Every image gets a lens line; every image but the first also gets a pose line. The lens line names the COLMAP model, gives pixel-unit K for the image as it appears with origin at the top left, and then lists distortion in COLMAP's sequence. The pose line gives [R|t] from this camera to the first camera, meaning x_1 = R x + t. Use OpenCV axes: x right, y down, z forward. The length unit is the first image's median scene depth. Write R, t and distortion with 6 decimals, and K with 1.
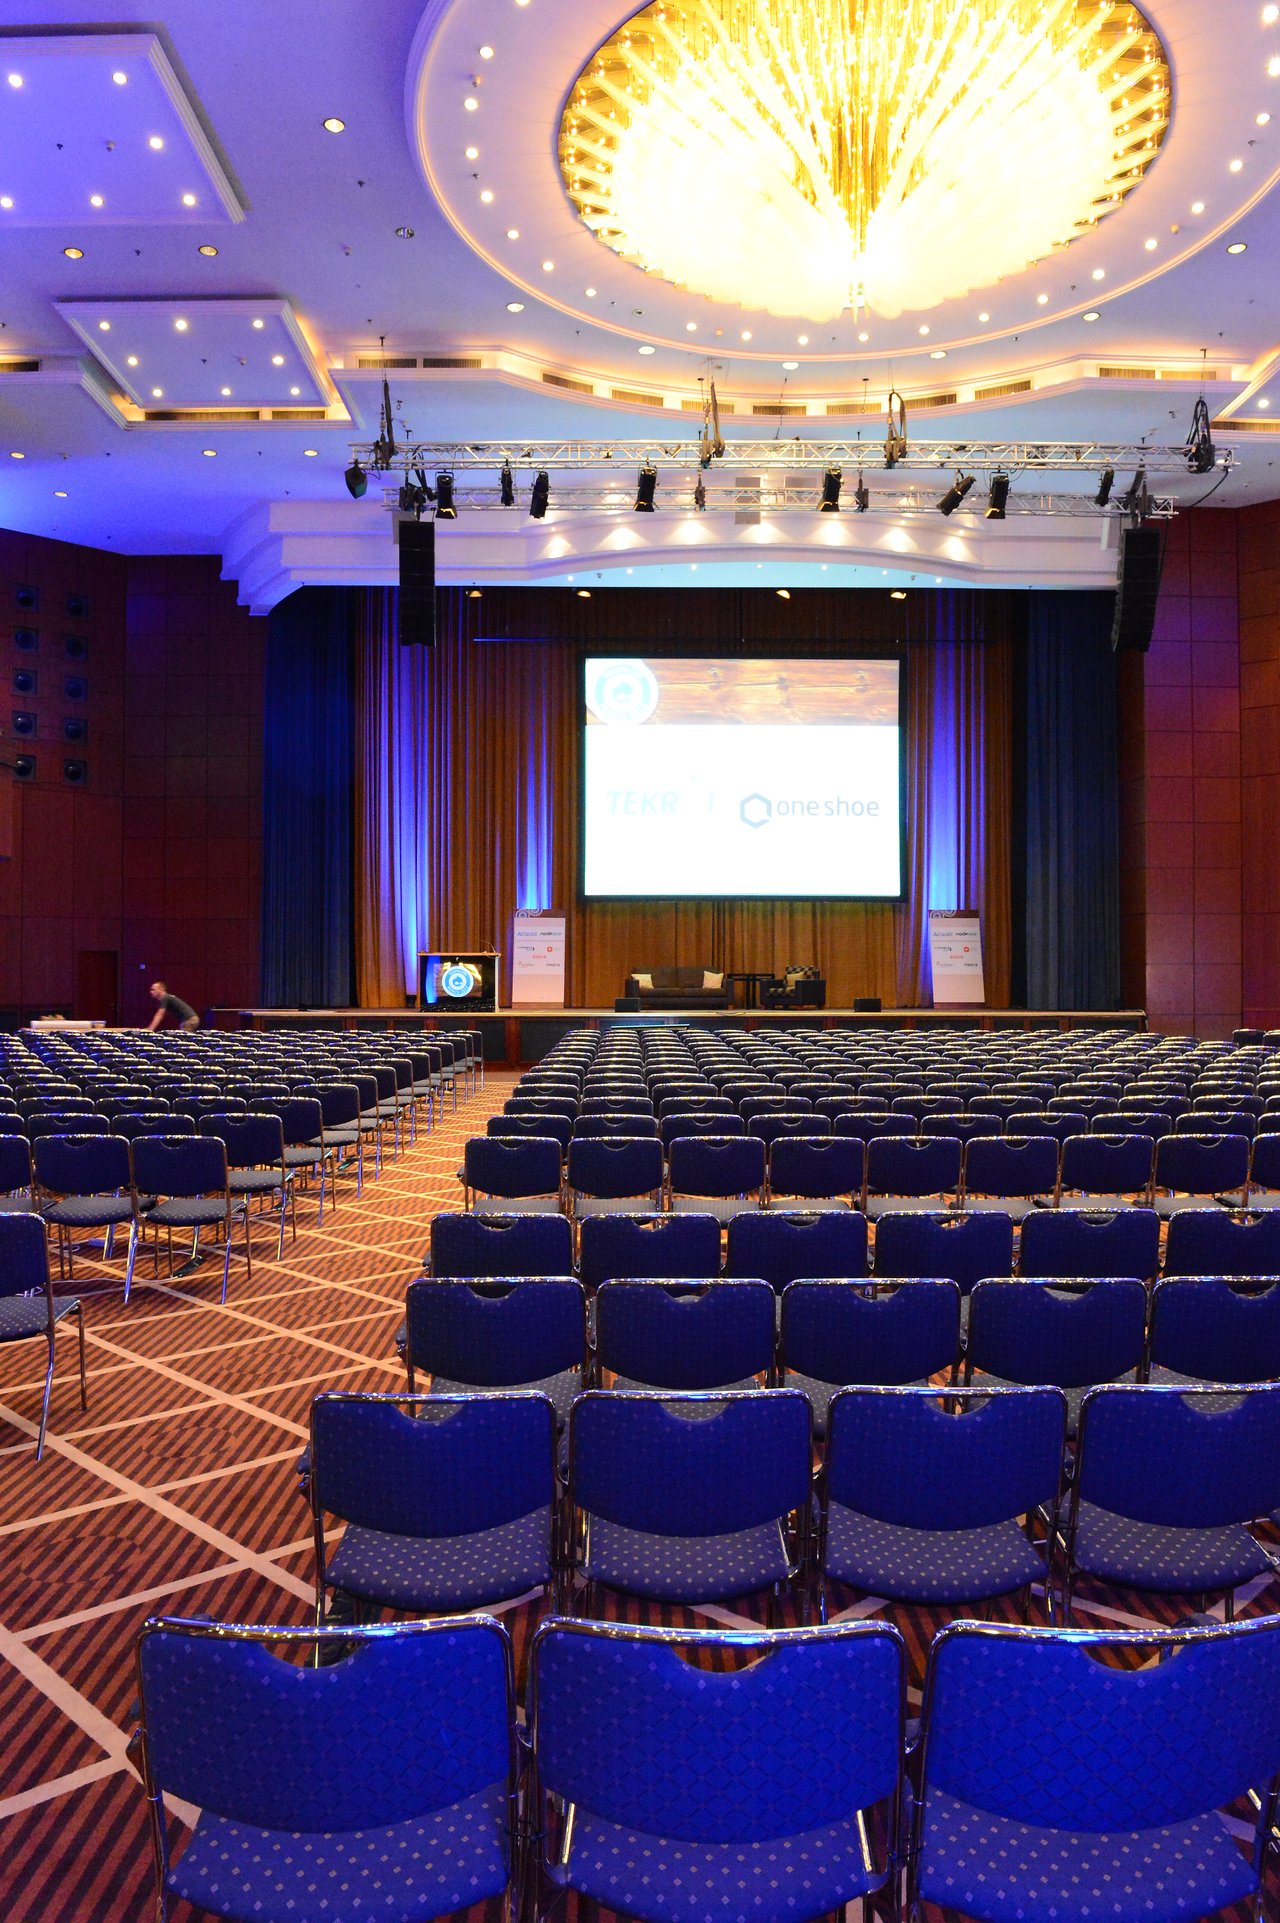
lens RADIAL K [[1301.1, 0, 640.0], [0, 1301.1, 961.5], [0, 0, 1]] dist [-0.060779, -0.002011]
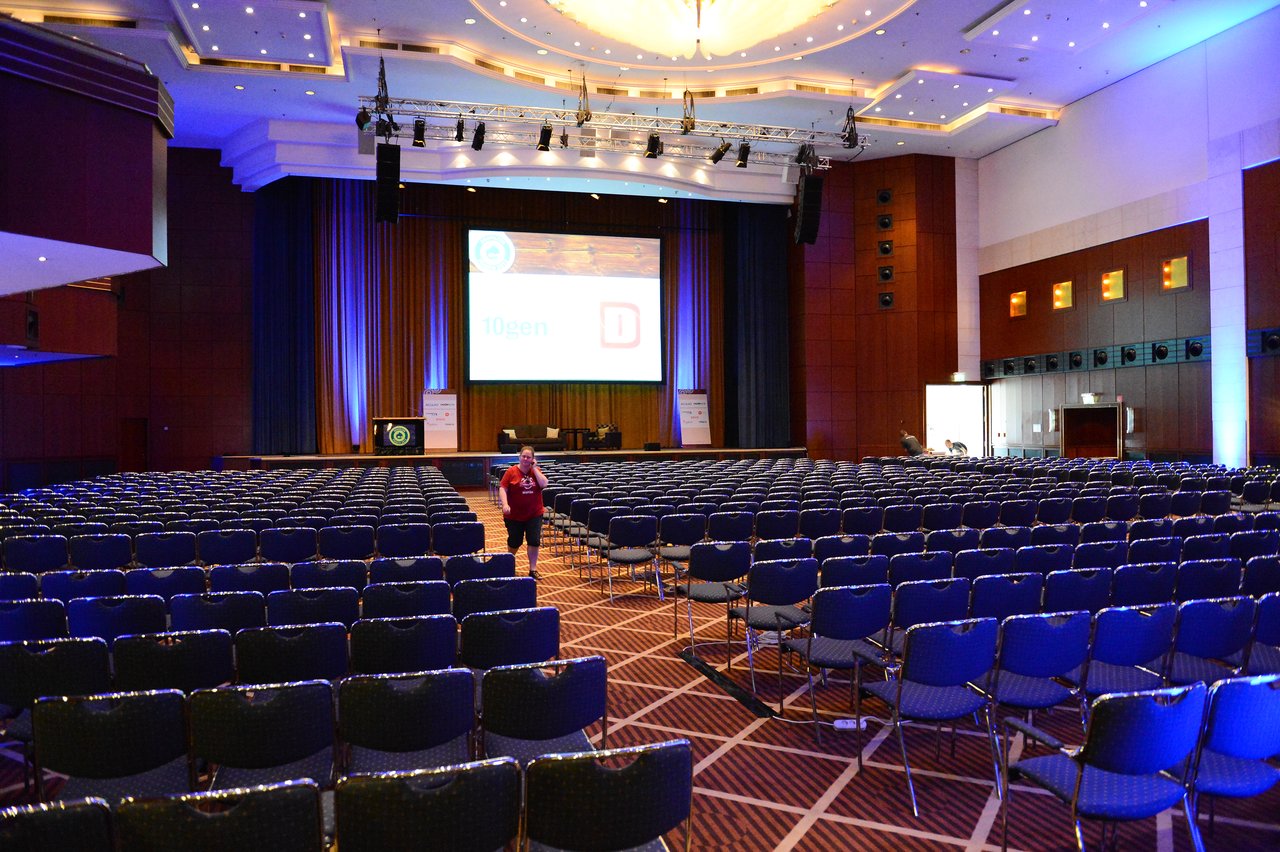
lens RADIAL K [[866.0, 0, 640.0], [0, 866.0, 426.0], [0, 0, 1]] dist [-0.060779, -0.002011]
pose [[0.967223, -0.010229, 0.253723, -0.121619], [0.008156, 0.999924, 0.009221, -0.003604], [-0.253798, -0.006850, 0.967233, -0.076491]]
